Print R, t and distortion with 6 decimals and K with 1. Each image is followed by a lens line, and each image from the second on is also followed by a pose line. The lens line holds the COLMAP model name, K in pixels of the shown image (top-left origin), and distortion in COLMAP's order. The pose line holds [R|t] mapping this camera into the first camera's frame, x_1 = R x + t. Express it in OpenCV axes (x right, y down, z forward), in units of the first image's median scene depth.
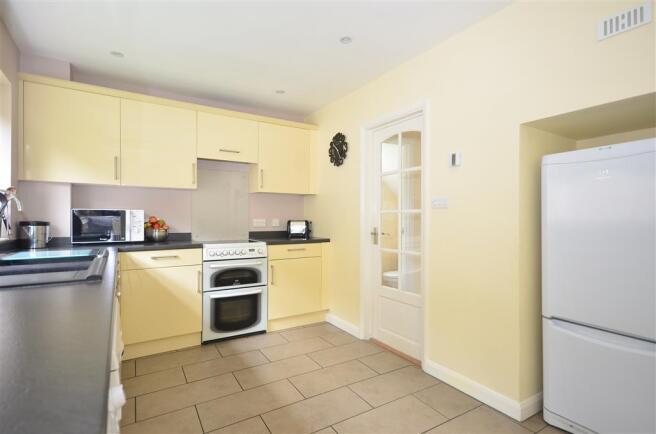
lens RADIAL K [[344.3, 0, 325.5], [0, 344.3, 216.9], [0, 0, 1]] dist [0.009315, 0.007501]
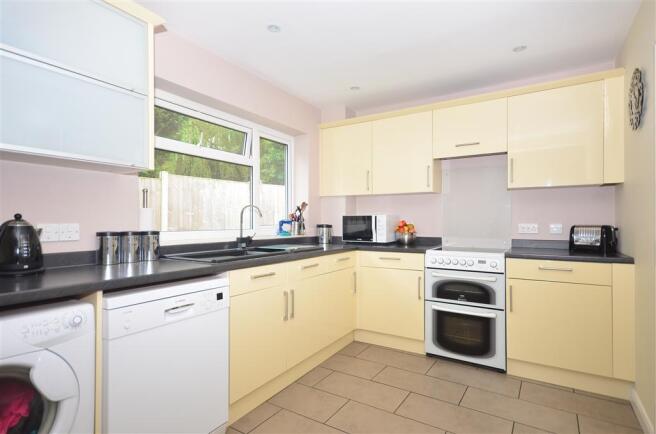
lens RADIAL K [[344.3, 0, 328.6], [0, 344.3, 219.3], [0, 0, 1]] dist [0.009315, 0.007501]
pose [[0.415009, -0.010475, -0.909757, 0.375503], [0.000001, 0.999934, -0.011513, 0.006613], [0.909817, 0.004777, 0.414981, 0.342250]]
